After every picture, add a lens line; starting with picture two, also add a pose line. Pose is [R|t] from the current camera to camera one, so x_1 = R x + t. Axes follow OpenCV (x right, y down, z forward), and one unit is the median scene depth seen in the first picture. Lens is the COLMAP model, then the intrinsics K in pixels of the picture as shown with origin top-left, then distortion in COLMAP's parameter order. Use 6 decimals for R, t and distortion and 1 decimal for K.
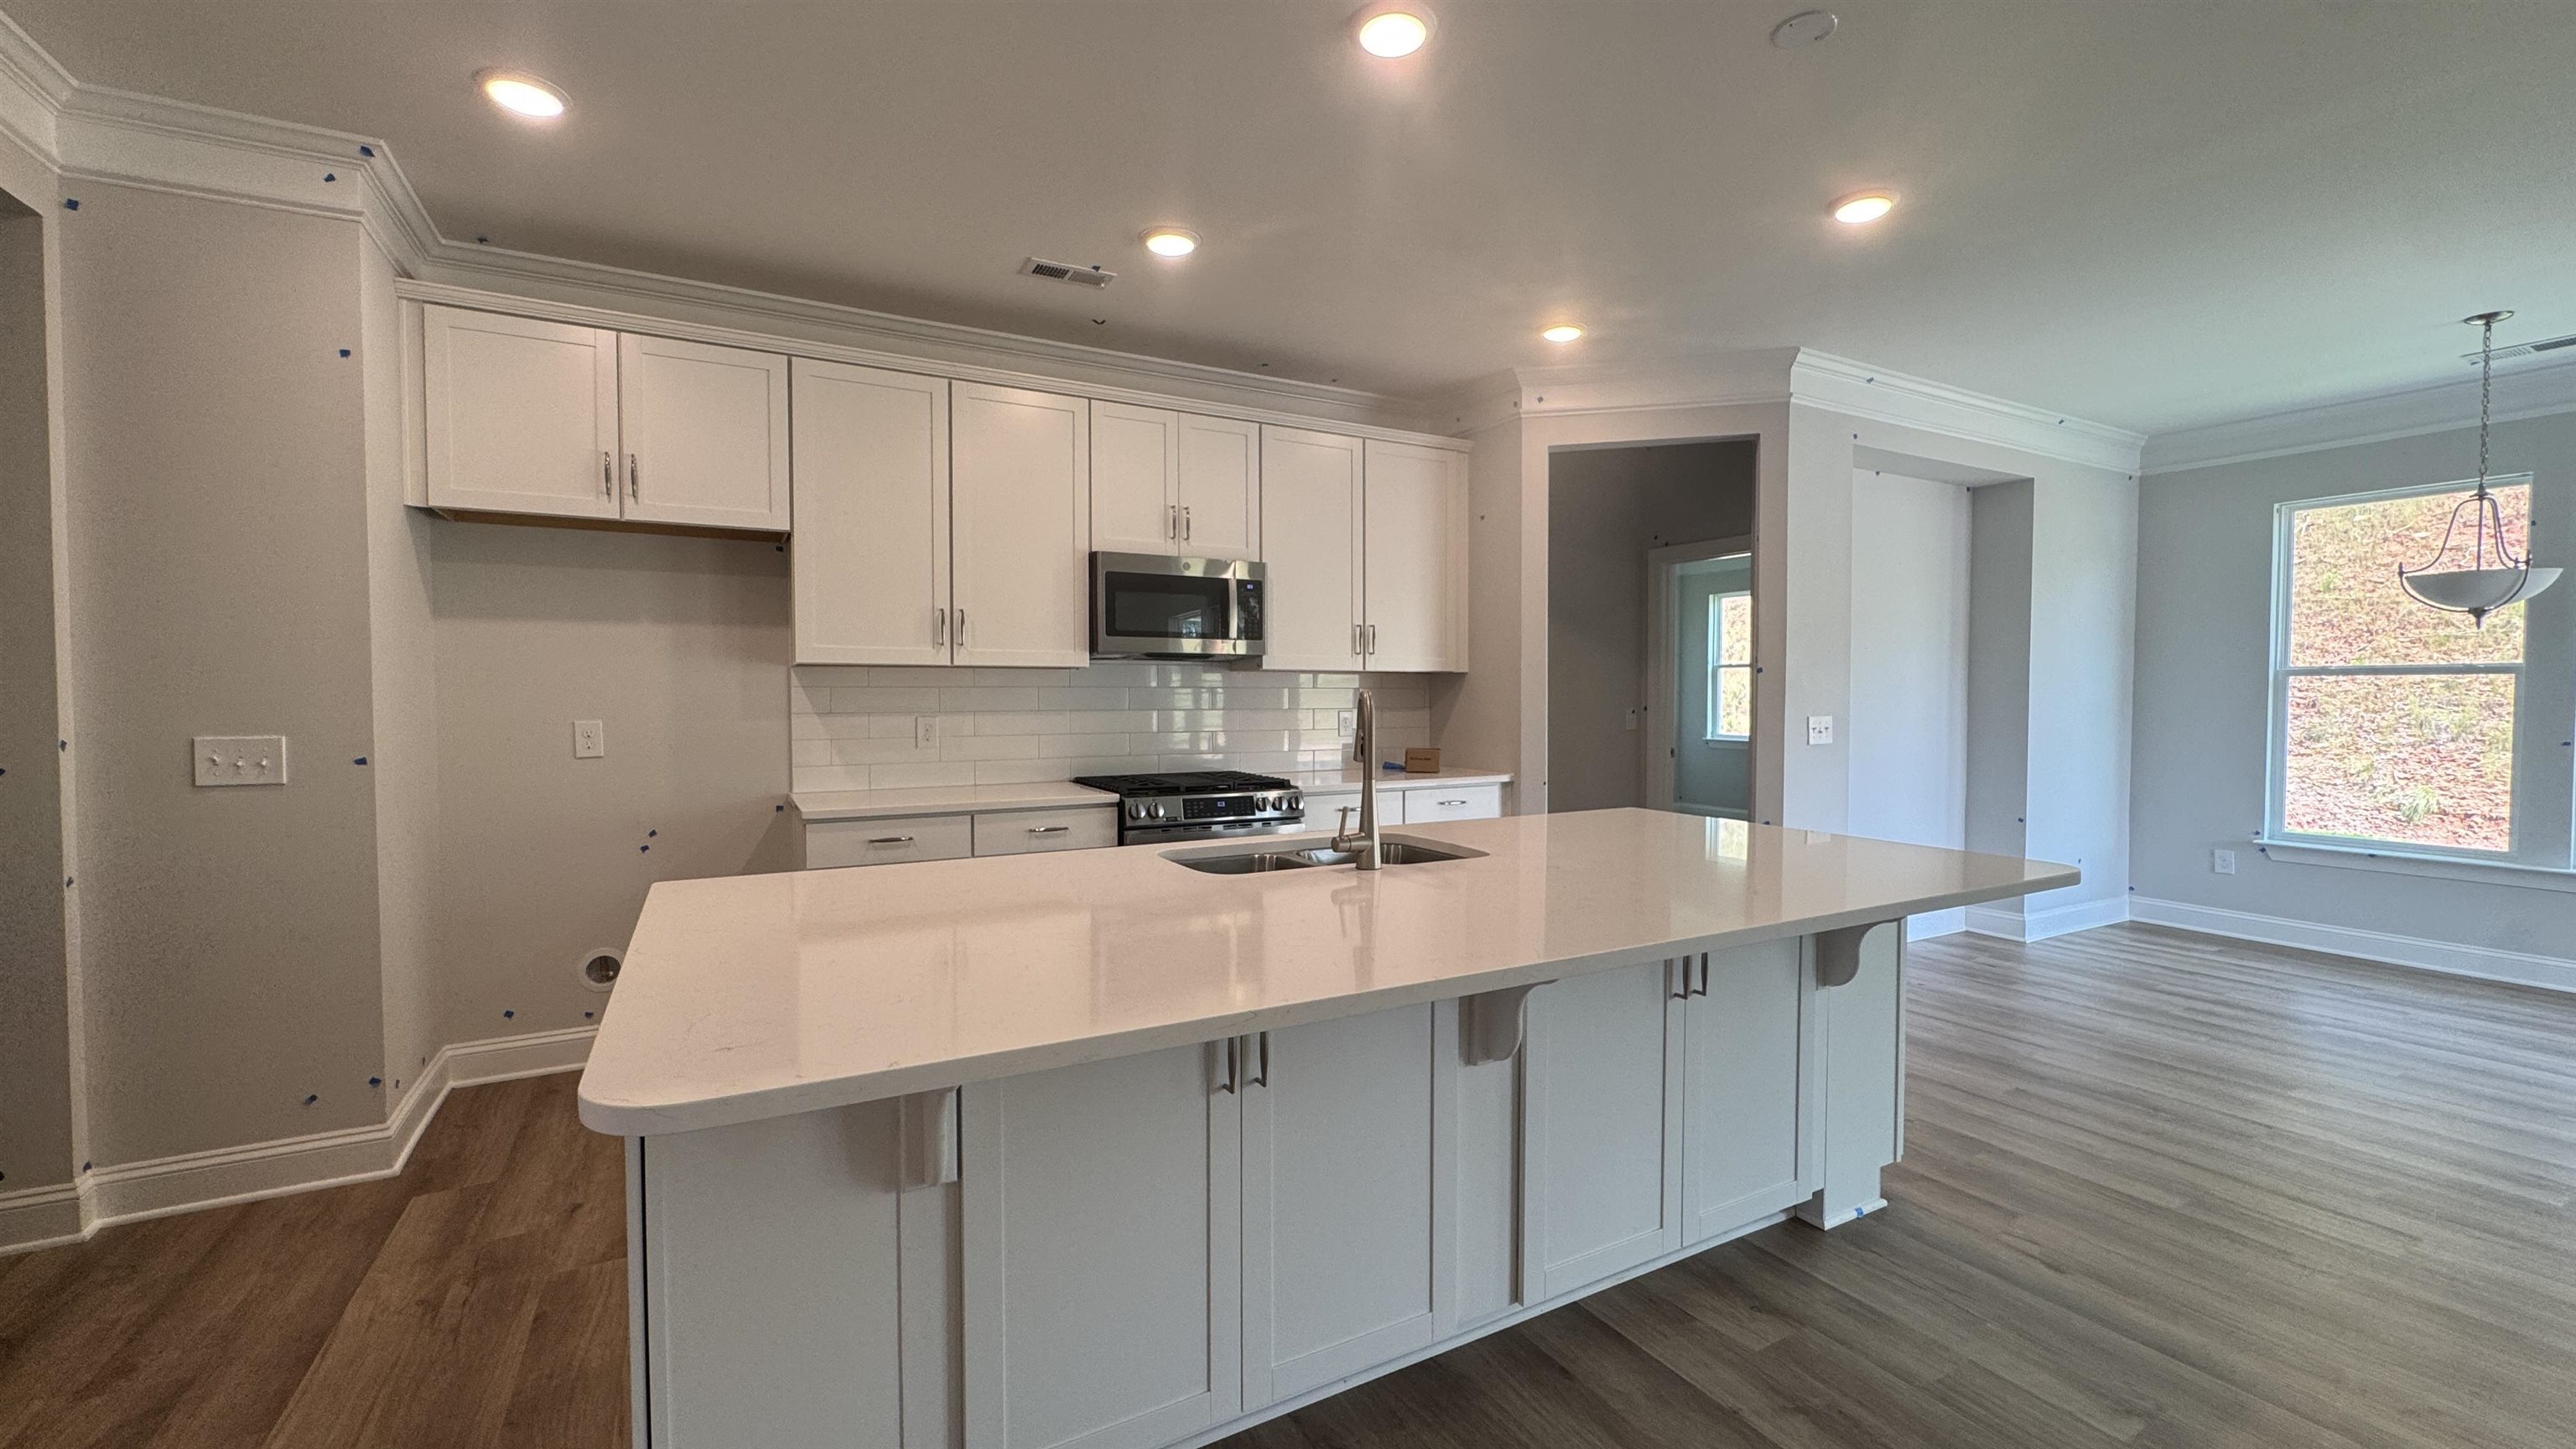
lens RADIAL K [[1035.4, 0, 1282.2], [0, 1035.4, 726.1], [0, 0, 1]] dist [-0.000562, 0.000474]
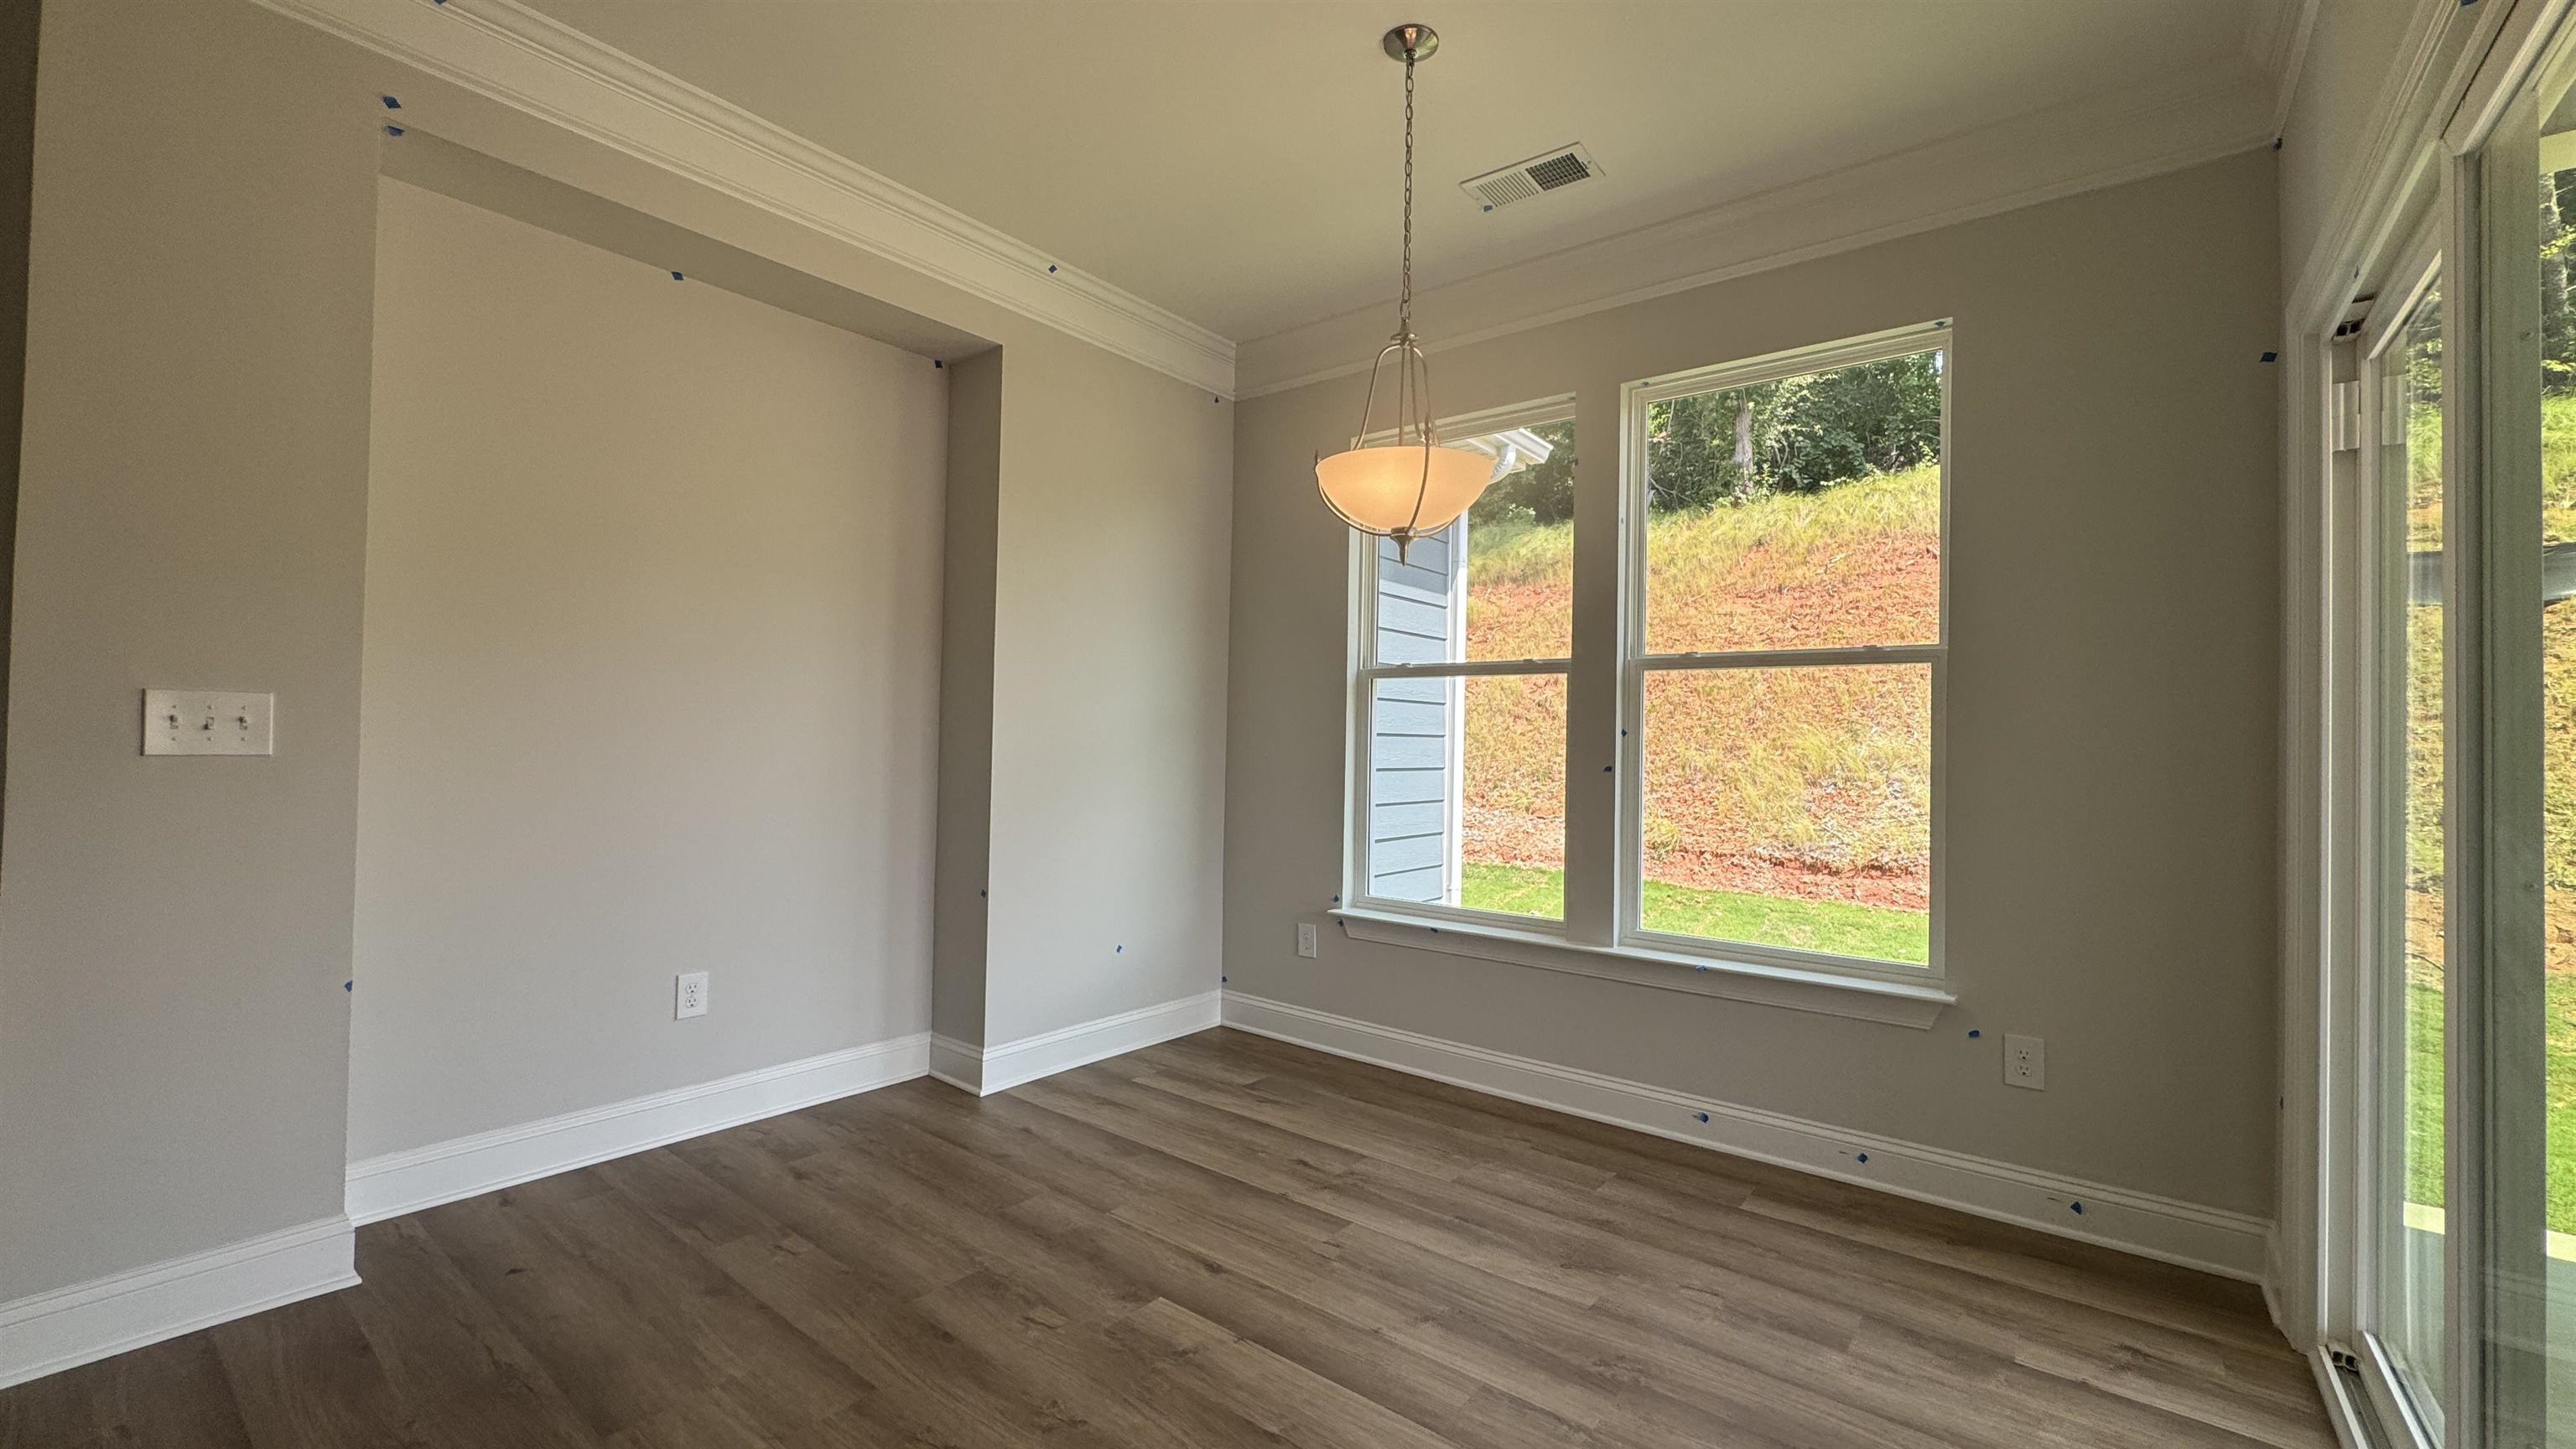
lens RADIAL K [[1035.4, 0, 1286.7], [0, 1035.4, 724.2], [0, 0, 1]] dist [-0.000562, 0.000474]
pose [[0.923000, 0.025537, 0.383952, 0.636261], [-0.008501, 0.998905, -0.046002, 0.016999], [-0.384706, 0.039196, 0.922206, 0.356444]]
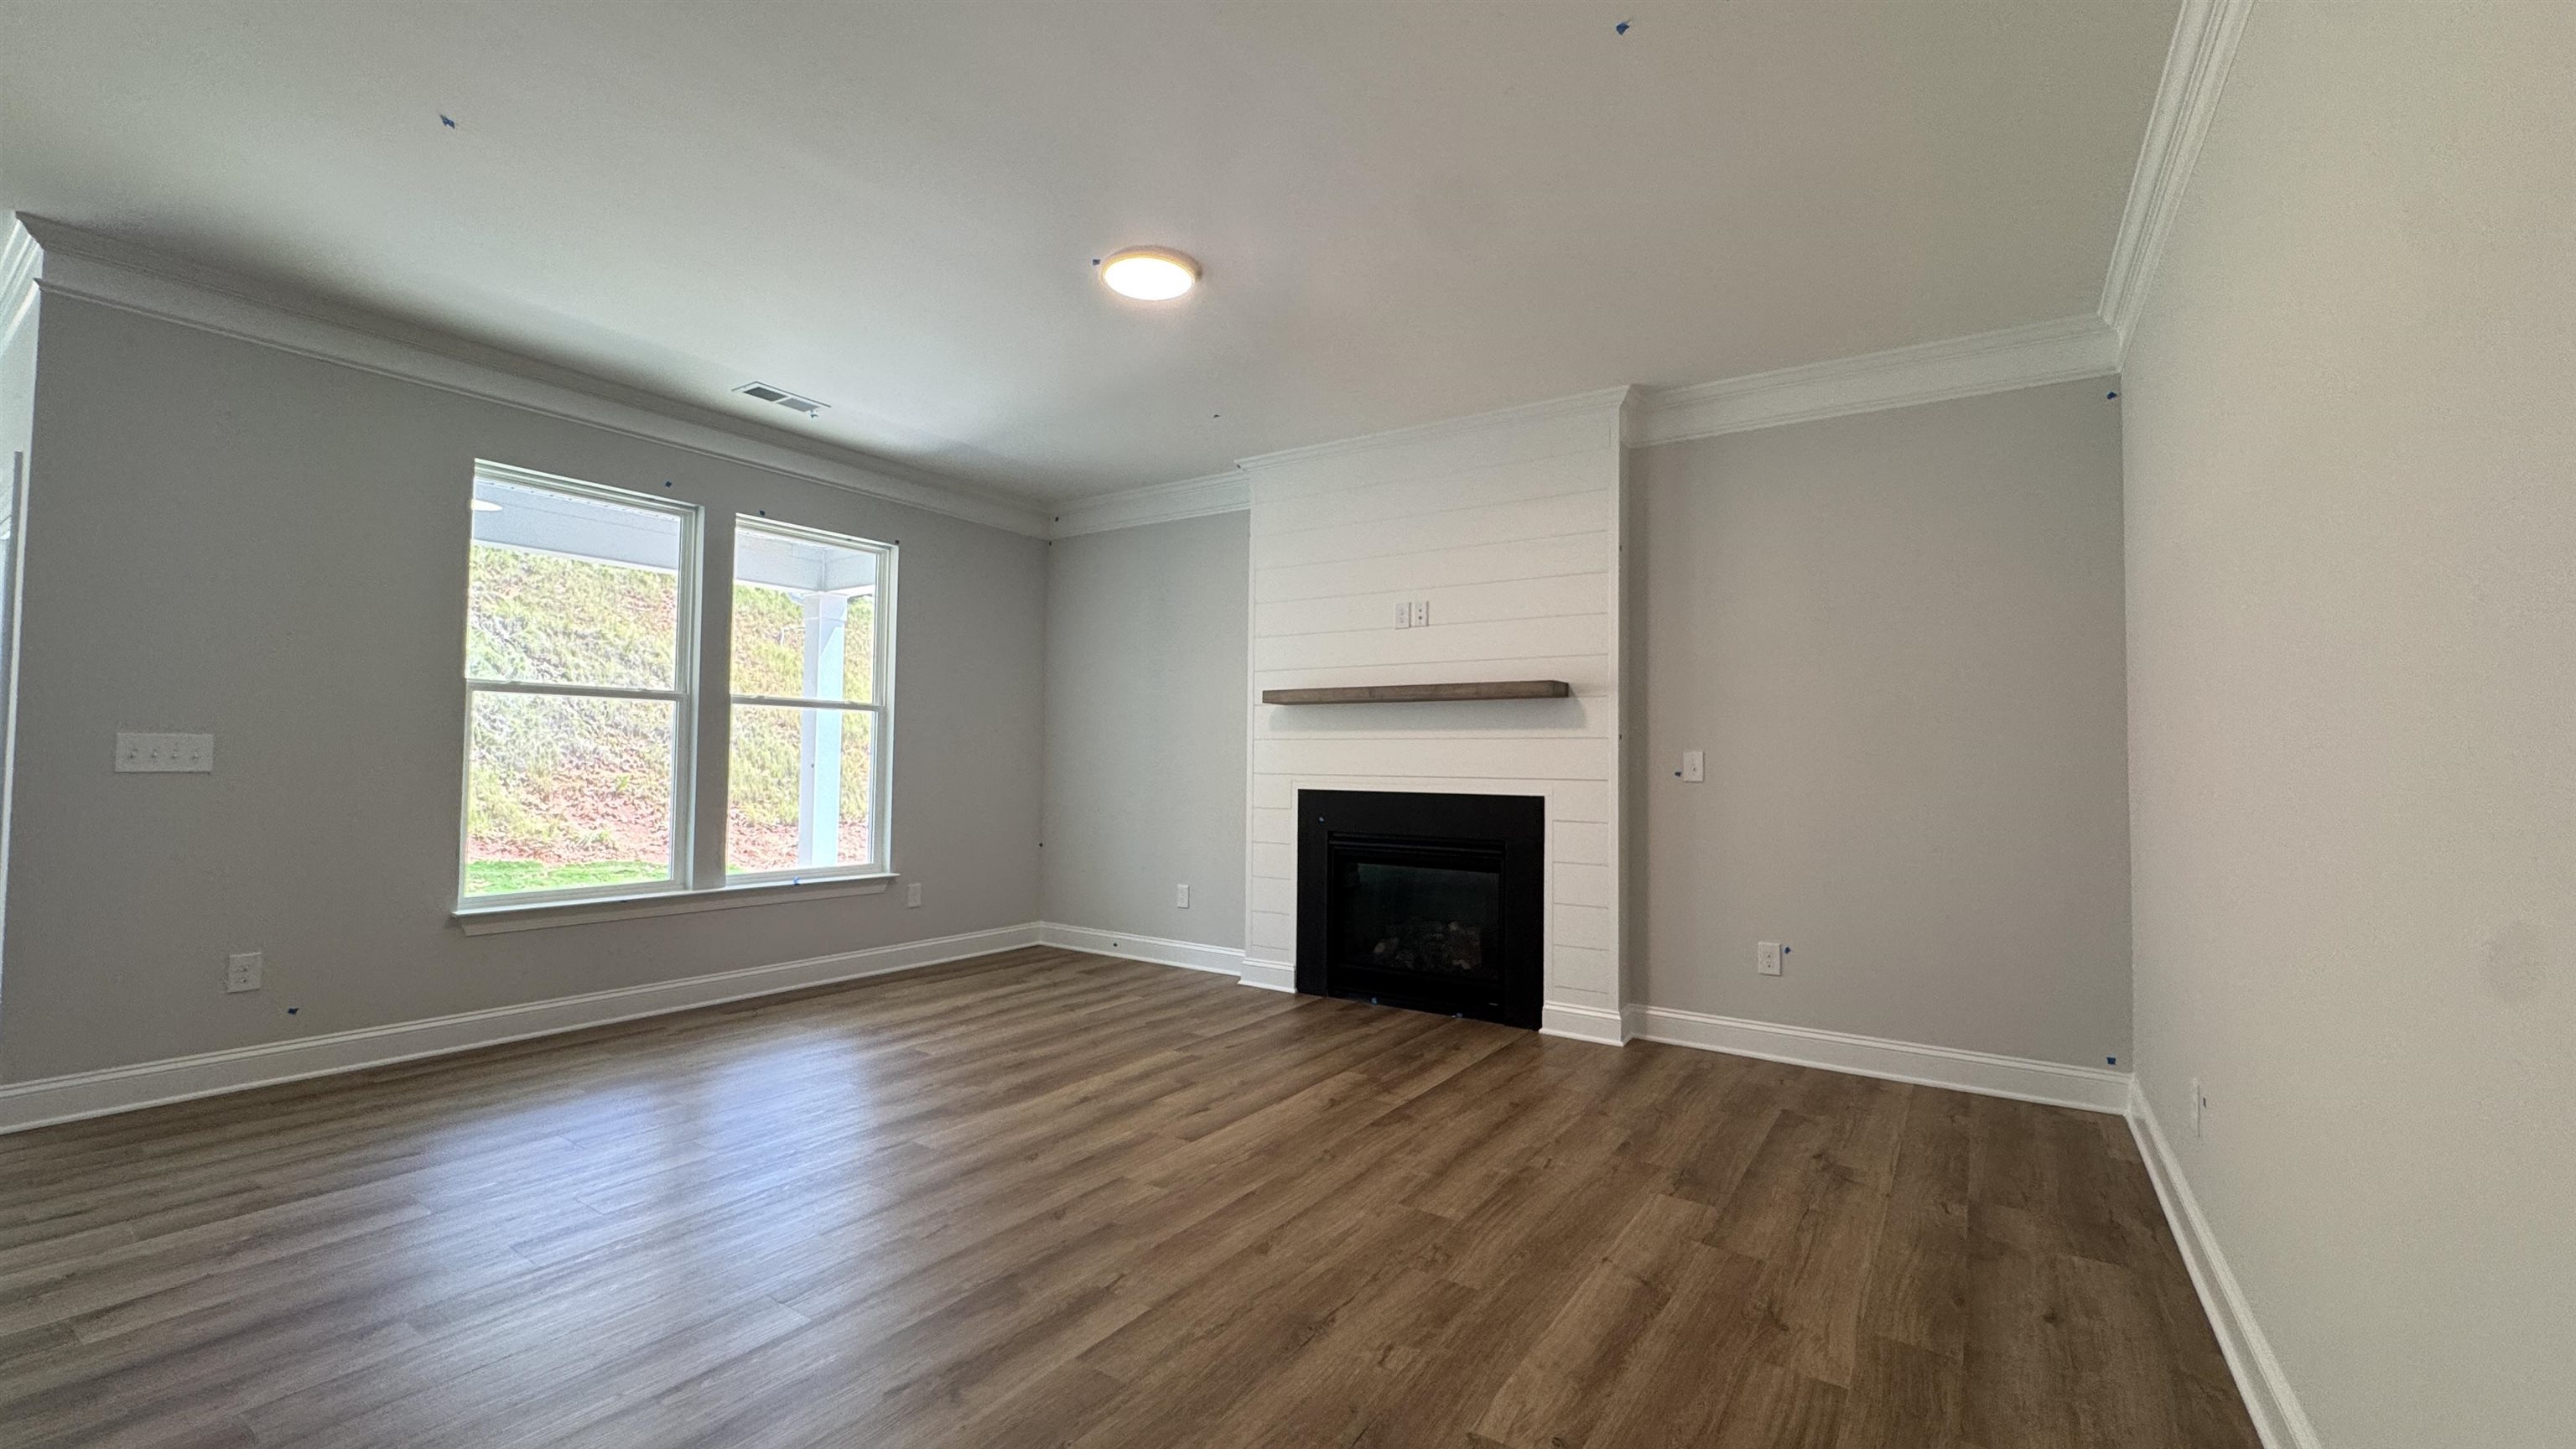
lens RADIAL K [[1035.4, 0, 1280.6], [0, 1035.4, 730.1], [0, 0, 1]] dist [-0.000562, 0.000474]
pose [[-0.455794, 0.041384, 0.889123, 0.022595], [0.028798, 0.999081, -0.031739, 0.021881], [-0.889619, 0.011139, -0.456567, 0.811444]]
